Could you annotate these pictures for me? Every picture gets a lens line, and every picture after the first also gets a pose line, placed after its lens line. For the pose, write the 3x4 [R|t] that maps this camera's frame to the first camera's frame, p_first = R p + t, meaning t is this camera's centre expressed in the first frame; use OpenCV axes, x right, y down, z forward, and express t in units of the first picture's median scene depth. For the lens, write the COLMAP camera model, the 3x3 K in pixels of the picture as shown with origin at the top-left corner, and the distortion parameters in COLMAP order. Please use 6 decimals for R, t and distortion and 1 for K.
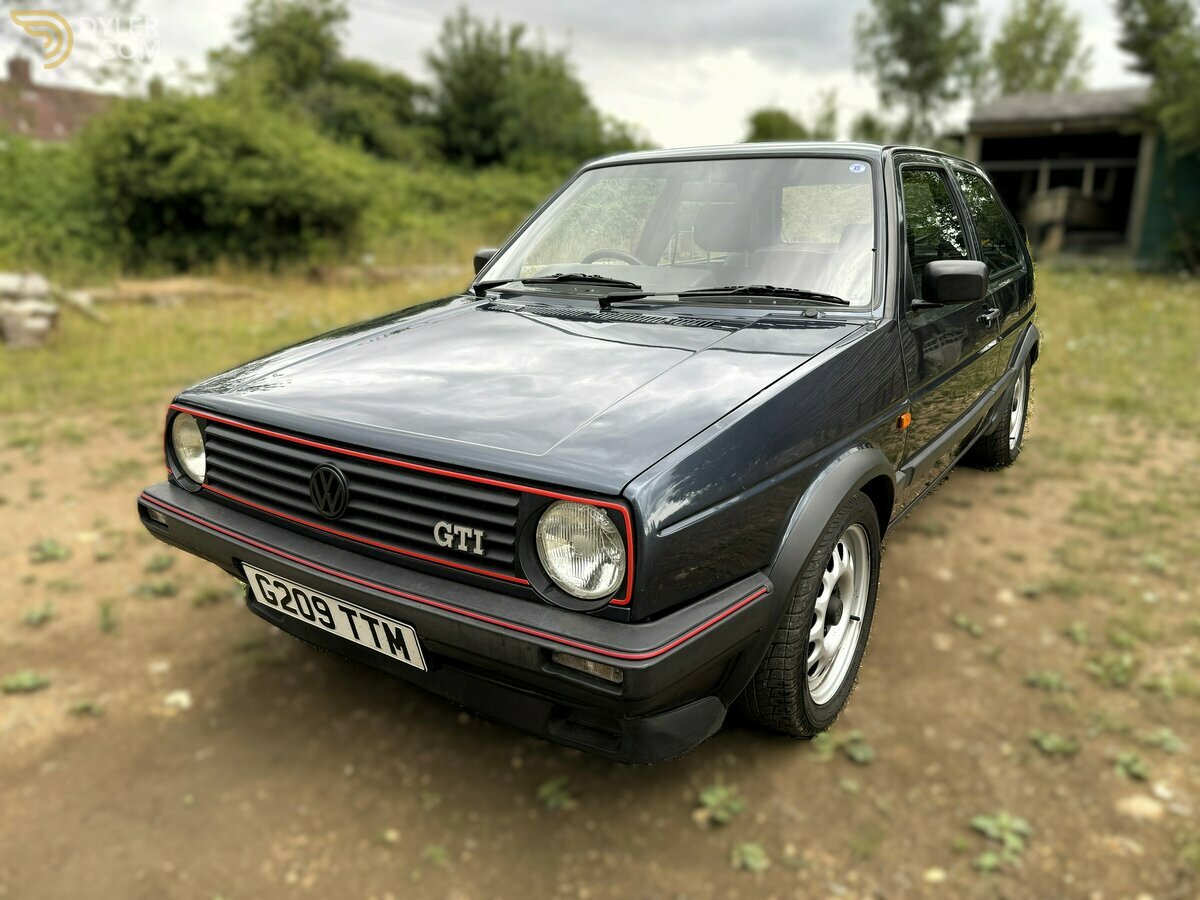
lens RADIAL K [[842.7, 0, 600.0], [0, 842.7, 450.0], [0, 0, 1]] dist [0.000096, -0.004531]
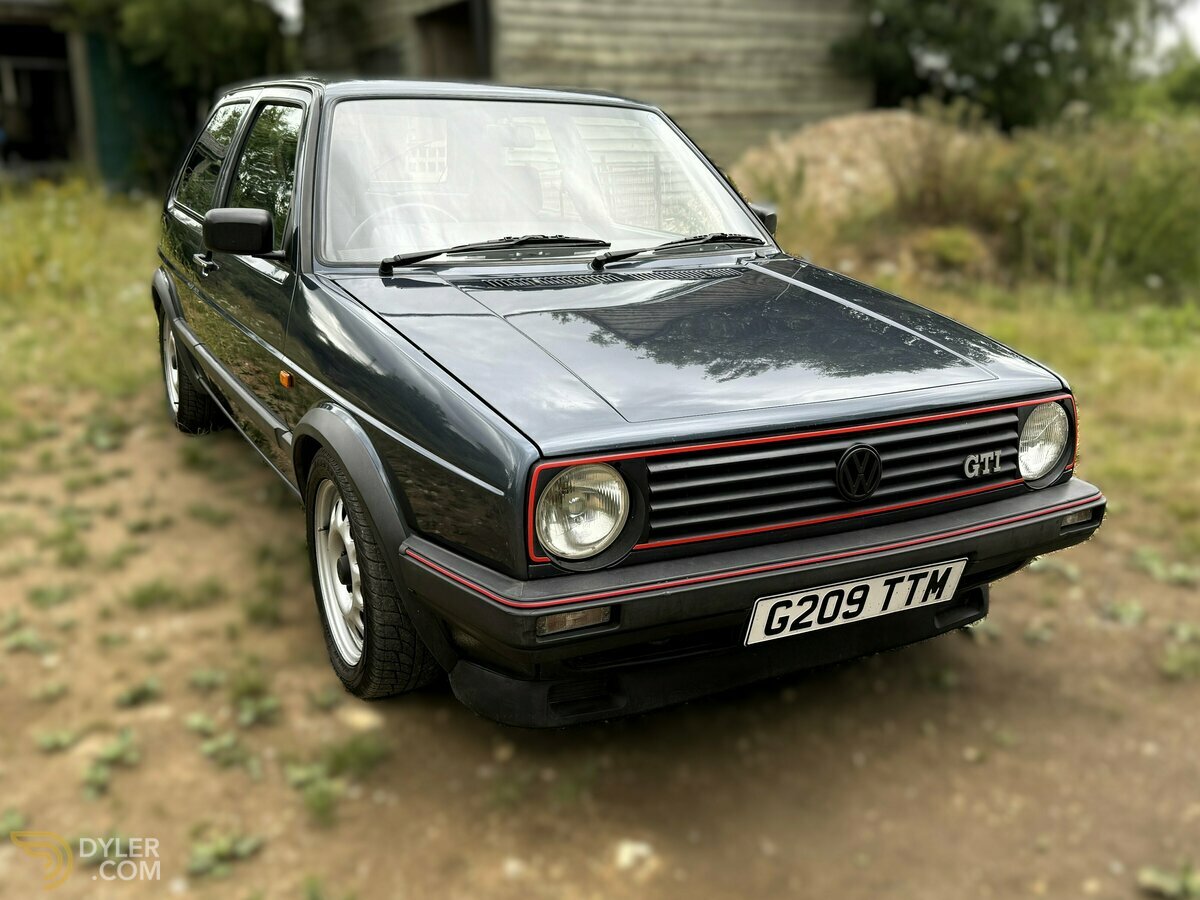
lens RADIAL K [[1070.8, 0, 595.7], [0, 1070.8, 430.2], [0, 0, 1]] dist [0.113206, -0.223816]
pose [[0.478067, -0.224565, 0.849131, -0.812361], [0.217631, 0.966902, 0.133183, -0.123419], [-0.850934, 0.121126, 0.511116, 0.335581]]
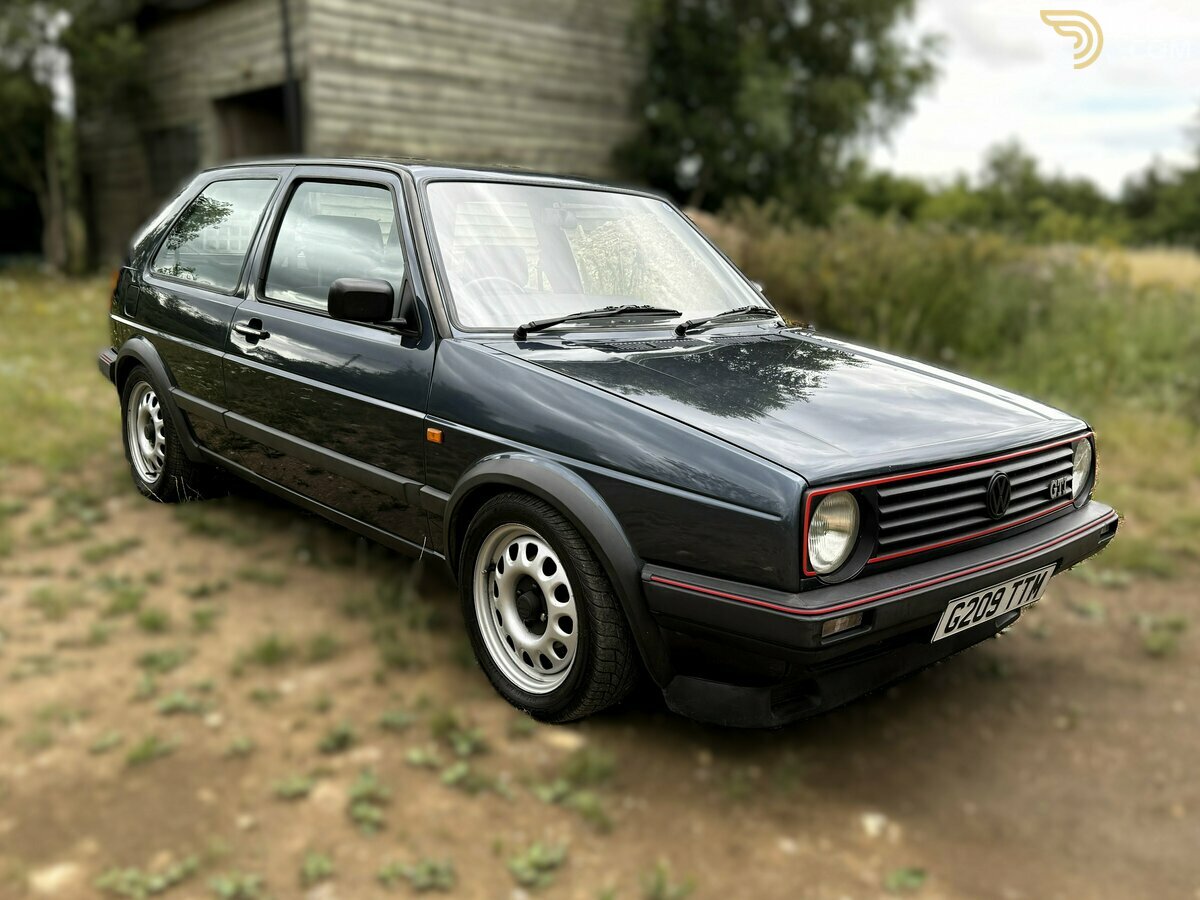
lens RADIAL K [[1010.8, 0, 600.0], [0, 1010.8, 450.0], [0, 0, 1]] dist [0.128163, -0.252962]
pose [[0.254331, -0.191933, 0.947880, -0.981871], [0.214231, 0.966941, 0.138311, -0.179607], [-0.943091, 0.167889, 0.287041, 0.597445]]
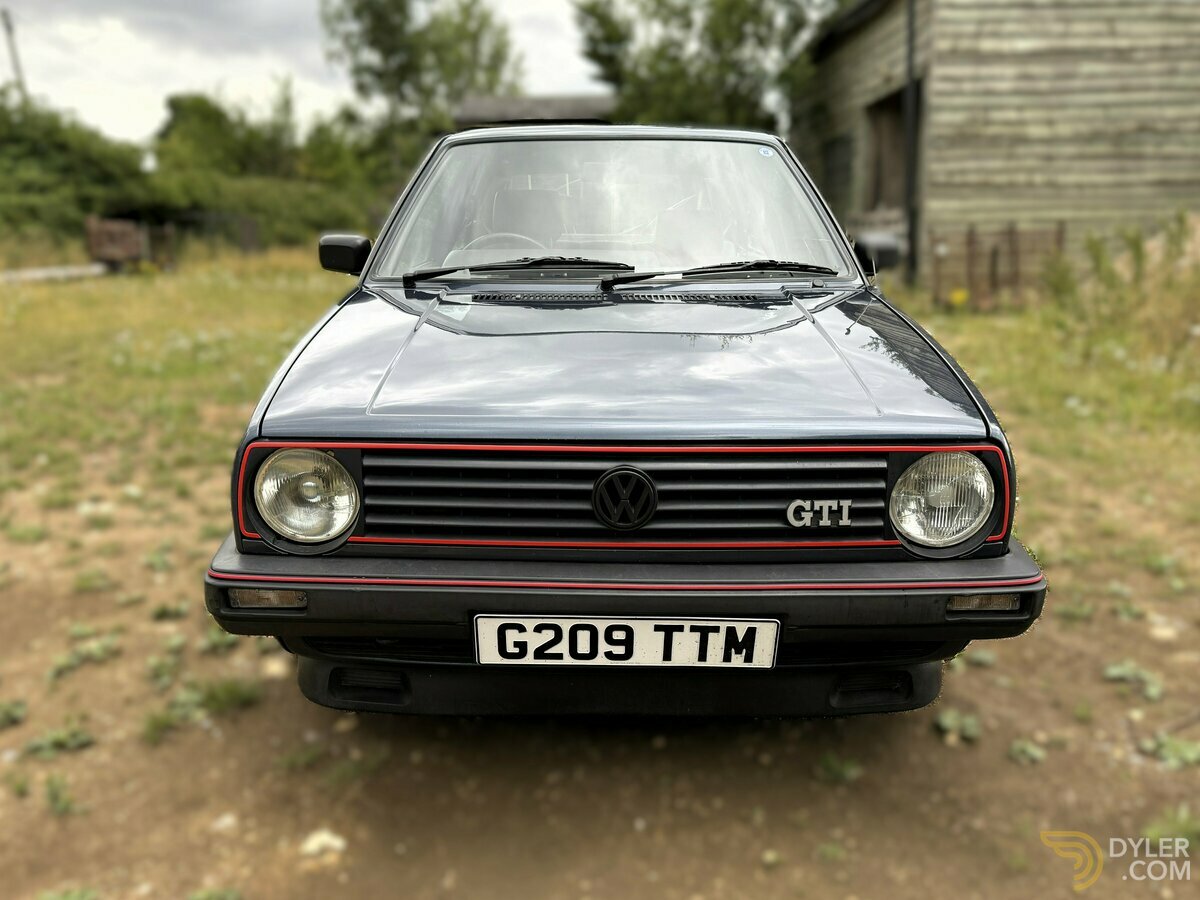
lens RADIAL K [[907.2, 0, 600.0], [0, 907.2, 450.0], [0, 0, 1]] dist [0.080924, -0.108840]
pose [[0.833888, -0.137245, 0.534598, -0.449983], [0.147731, 0.988751, 0.023402, -0.014007], [-0.531796, 0.059462, 0.844782, 0.121676]]
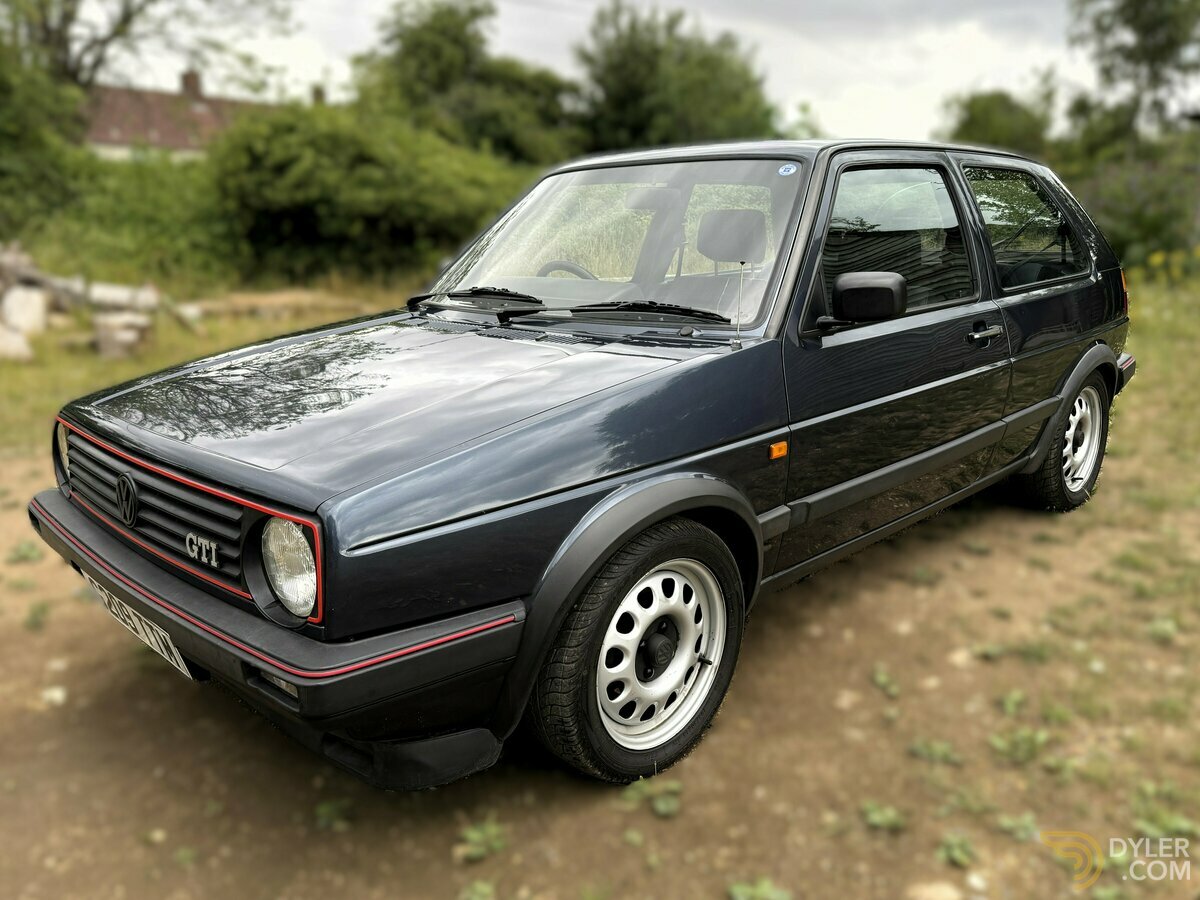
lens RADIAL K [[923.5, 0, 610.9], [0, 923.5, 484.4], [0, 0, 1]] dist [0.033598, -0.050074]
pose [[0.982801, 0.035278, -0.181268, 0.253886], [-0.034091, 0.999372, 0.009662, -0.001174], [0.181495, -0.003316, 0.983386, -0.007739]]
